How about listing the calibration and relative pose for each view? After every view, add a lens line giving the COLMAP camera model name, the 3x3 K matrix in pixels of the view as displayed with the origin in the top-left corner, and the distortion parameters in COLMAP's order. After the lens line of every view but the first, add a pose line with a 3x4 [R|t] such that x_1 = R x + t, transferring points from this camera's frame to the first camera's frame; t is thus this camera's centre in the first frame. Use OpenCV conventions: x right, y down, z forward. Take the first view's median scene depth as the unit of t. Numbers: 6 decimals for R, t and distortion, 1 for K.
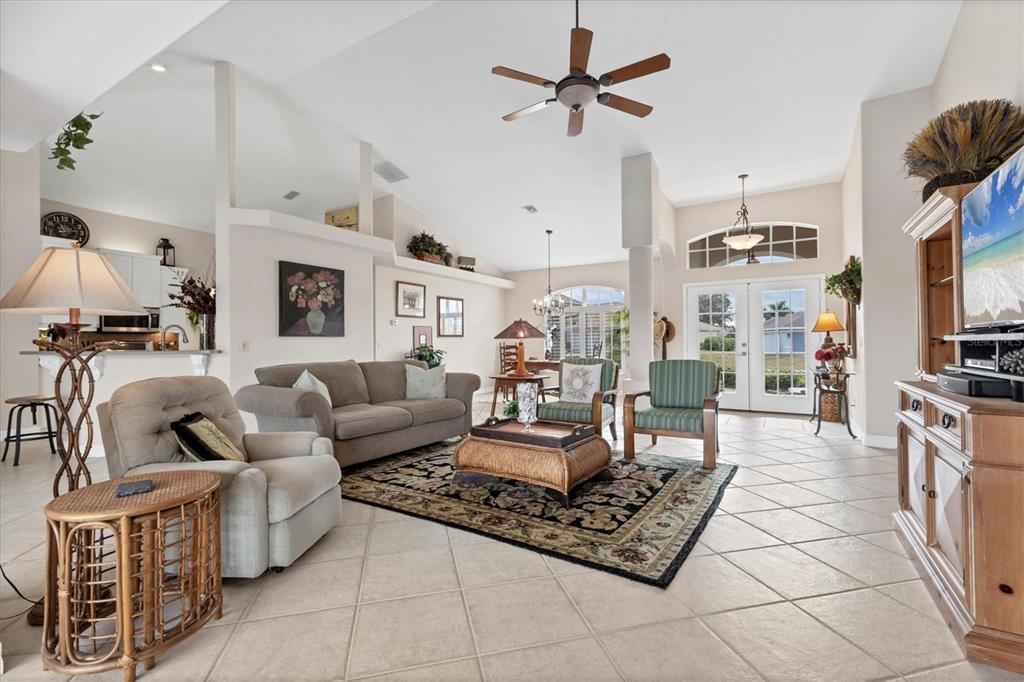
lens RADIAL K [[449.6, 0, 516.0], [0, 449.6, 343.1], [0, 0, 1]] dist [0.004849, 0.000186]
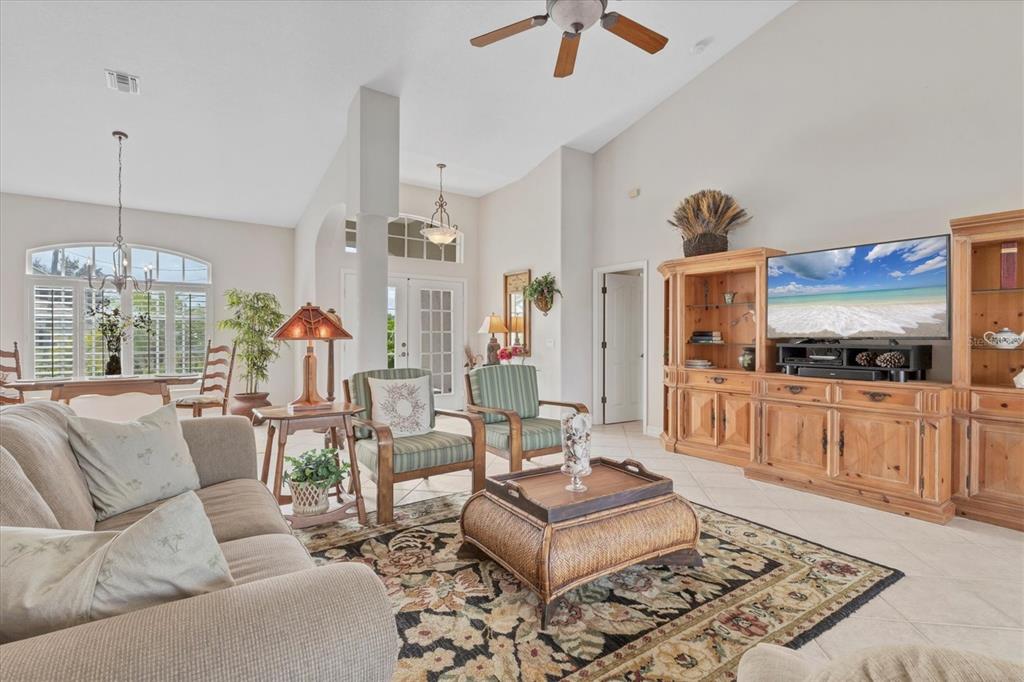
lens RADIAL K [[487.5, 0, 513.0], [0, 487.5, 343.1], [0, 0, 1]] dist [-0.001423, -0.000420]
pose [[0.391113, -0.004551, 0.920331, -0.630374], [-0.007049, 0.999944, 0.007940, -0.017011], [-0.920316, -0.009593, 0.391059, 0.778739]]
